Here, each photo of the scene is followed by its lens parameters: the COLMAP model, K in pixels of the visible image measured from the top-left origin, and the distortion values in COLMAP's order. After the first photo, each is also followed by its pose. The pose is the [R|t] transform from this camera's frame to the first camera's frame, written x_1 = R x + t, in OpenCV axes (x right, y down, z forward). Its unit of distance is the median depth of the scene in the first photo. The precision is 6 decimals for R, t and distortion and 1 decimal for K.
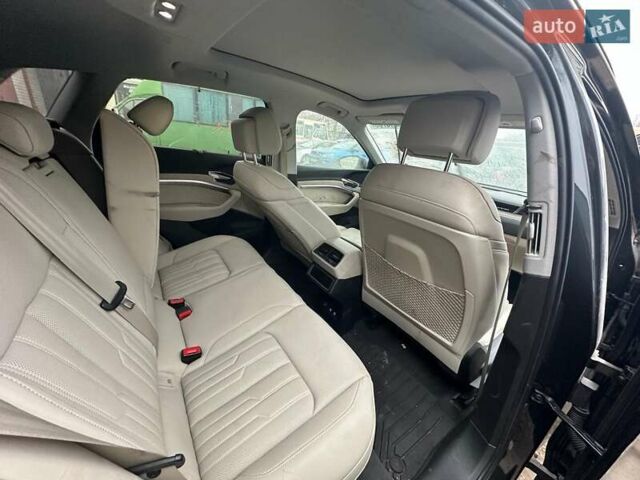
lens RADIAL K [[254.2, 0, 317.6], [0, 254.2, 243.5], [0, 0, 1]] dist [-0.002169, -0.000193]
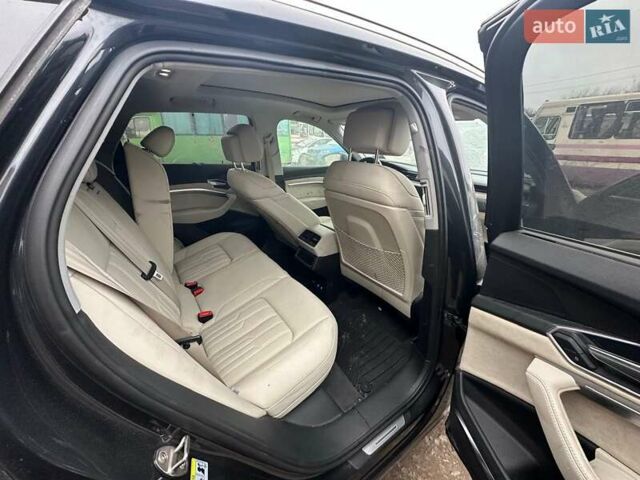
lens RADIAL K [[254.2, 0, 319.2], [0, 254.2, 243.5], [0, 0, 1]] dist [-0.002169, -0.000193]
pose [[0.995505, -0.091173, -0.025635, 0.143615], [0.091415, 0.995777, 0.008420, 0.075199], [0.024759, -0.010726, 0.999636, -0.270361]]
